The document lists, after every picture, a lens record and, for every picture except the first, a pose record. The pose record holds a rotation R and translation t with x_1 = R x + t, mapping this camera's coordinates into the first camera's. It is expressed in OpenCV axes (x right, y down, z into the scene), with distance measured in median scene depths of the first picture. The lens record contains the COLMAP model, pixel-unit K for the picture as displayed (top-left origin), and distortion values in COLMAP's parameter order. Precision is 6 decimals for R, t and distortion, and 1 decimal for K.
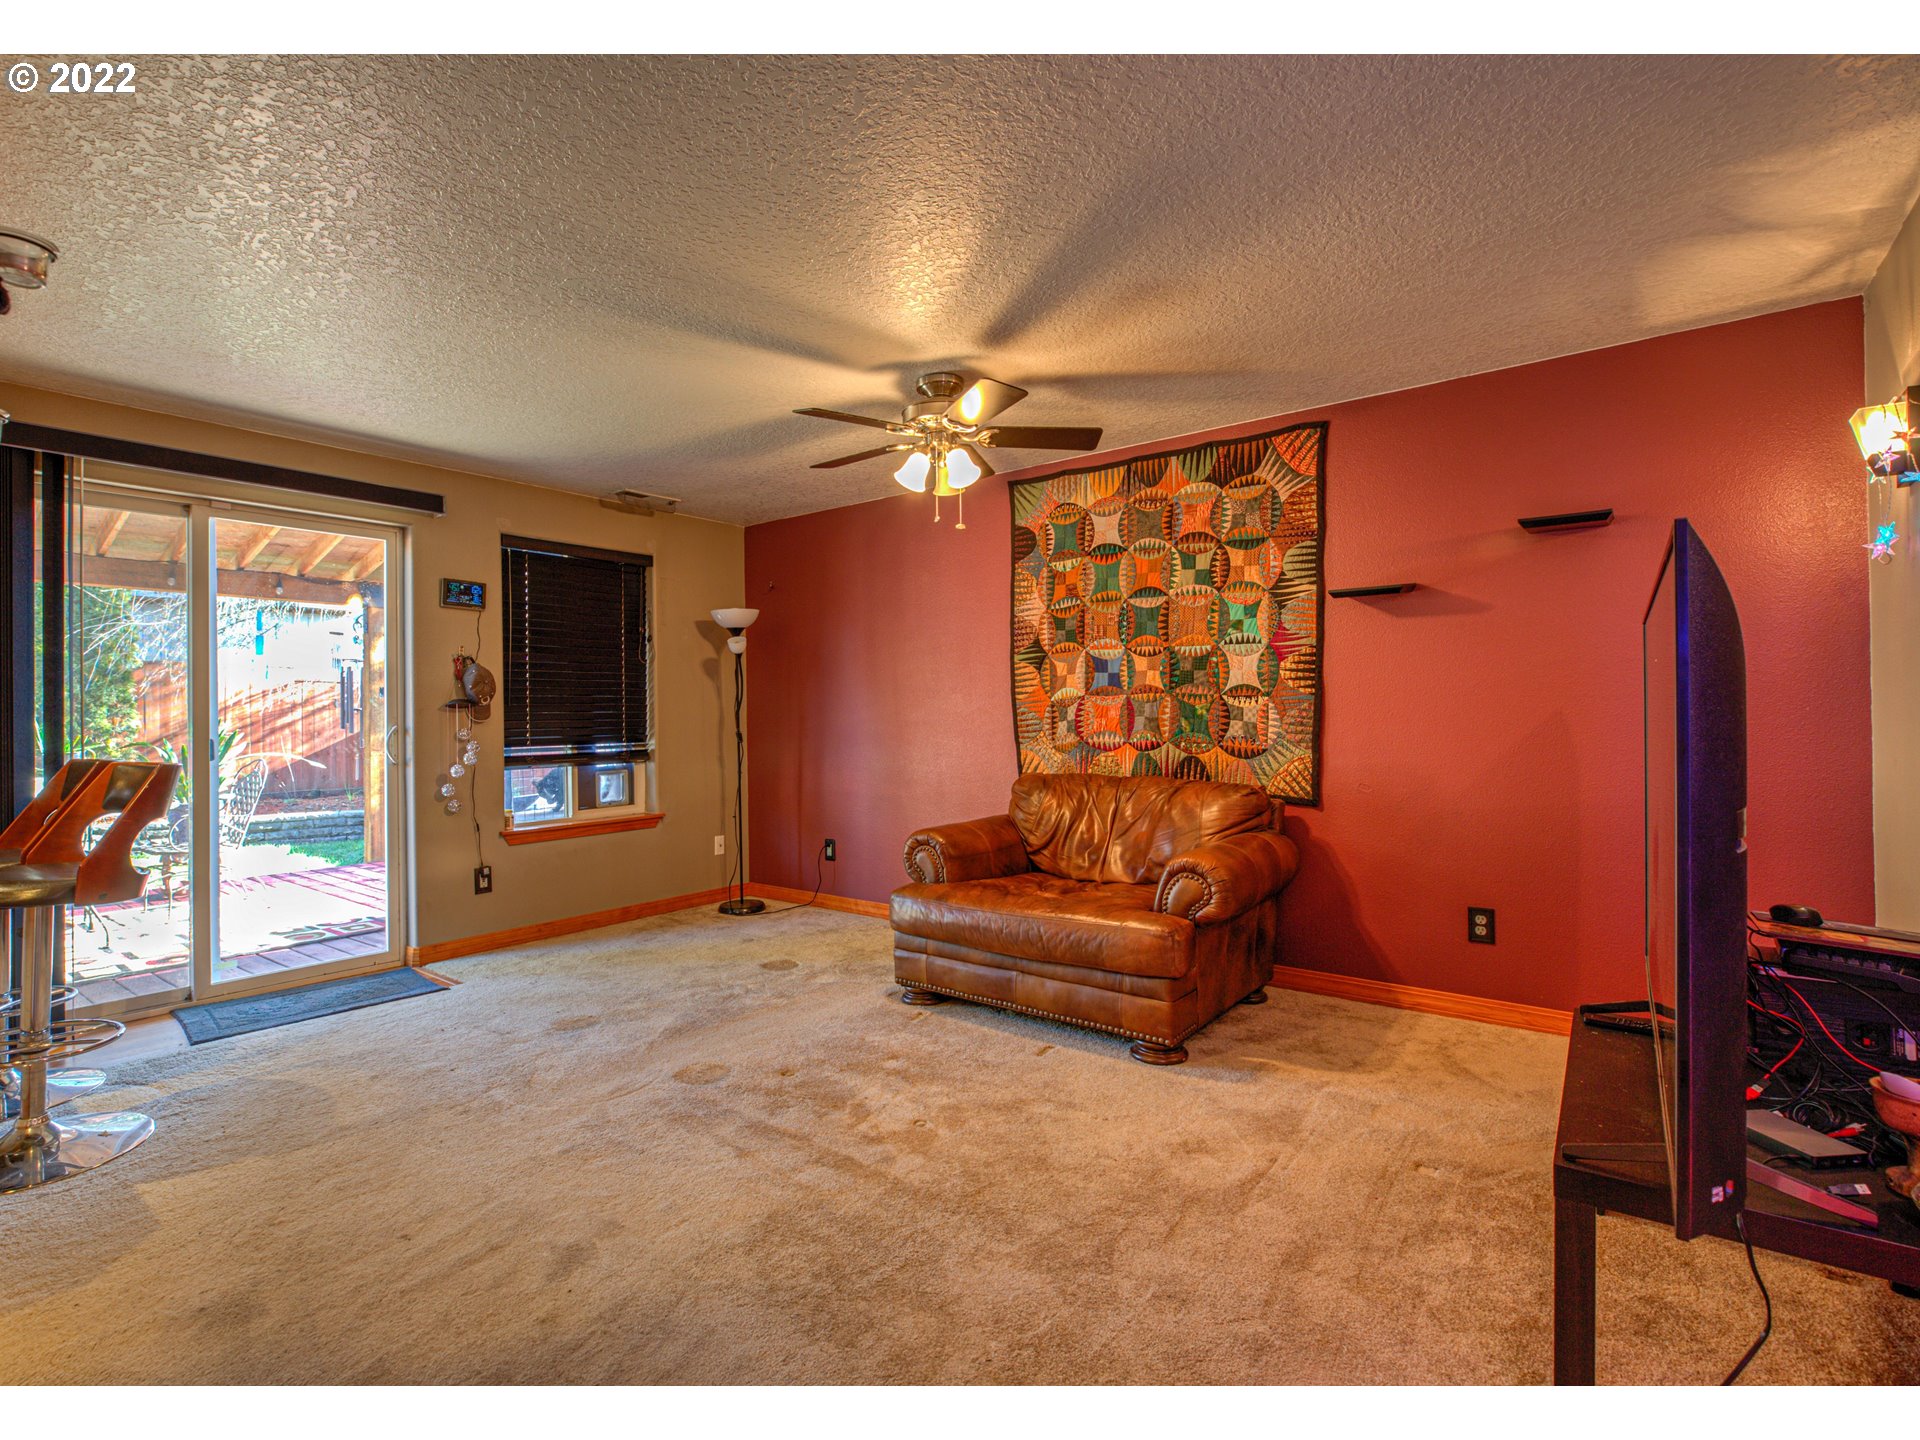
lens RADIAL K [[898.7, 0, 948.1], [0, 898.7, 720.4], [0, 0, 1]] dist [-0.001813, -0.000089]
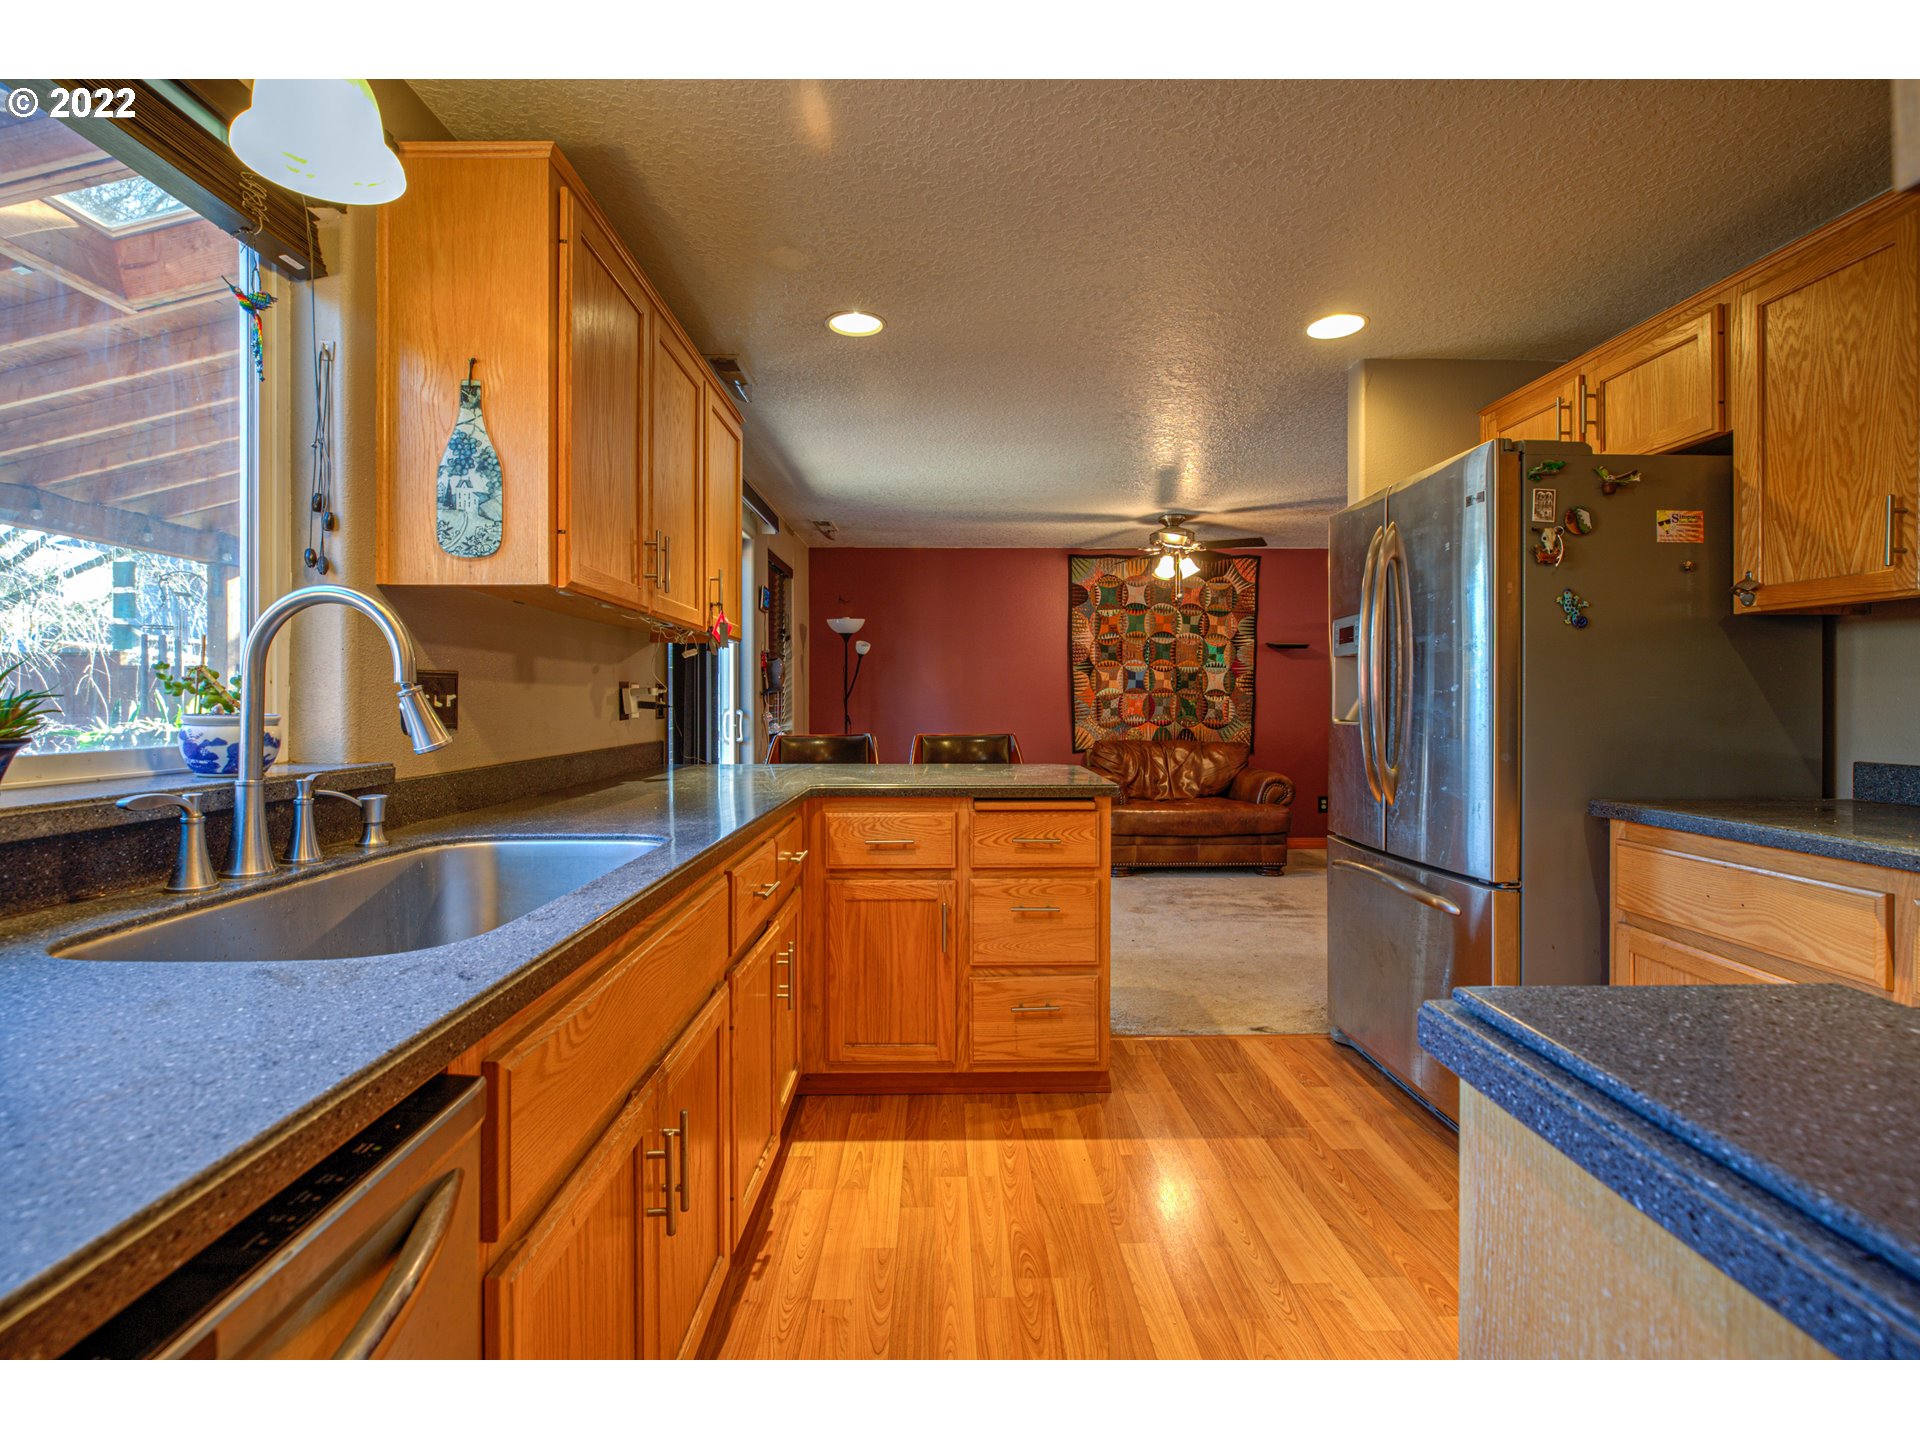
lens RADIAL K [[898.7, 0, 955.7], [0, 898.7, 709.3], [0, 0, 1]] dist [-0.001813, -0.000089]
pose [[0.776258, 0.002756, 0.630409, -1.178771], [-0.005611, 0.999981, 0.002538, -0.000575], [-0.630390, -0.005507, 0.776259, -0.094283]]
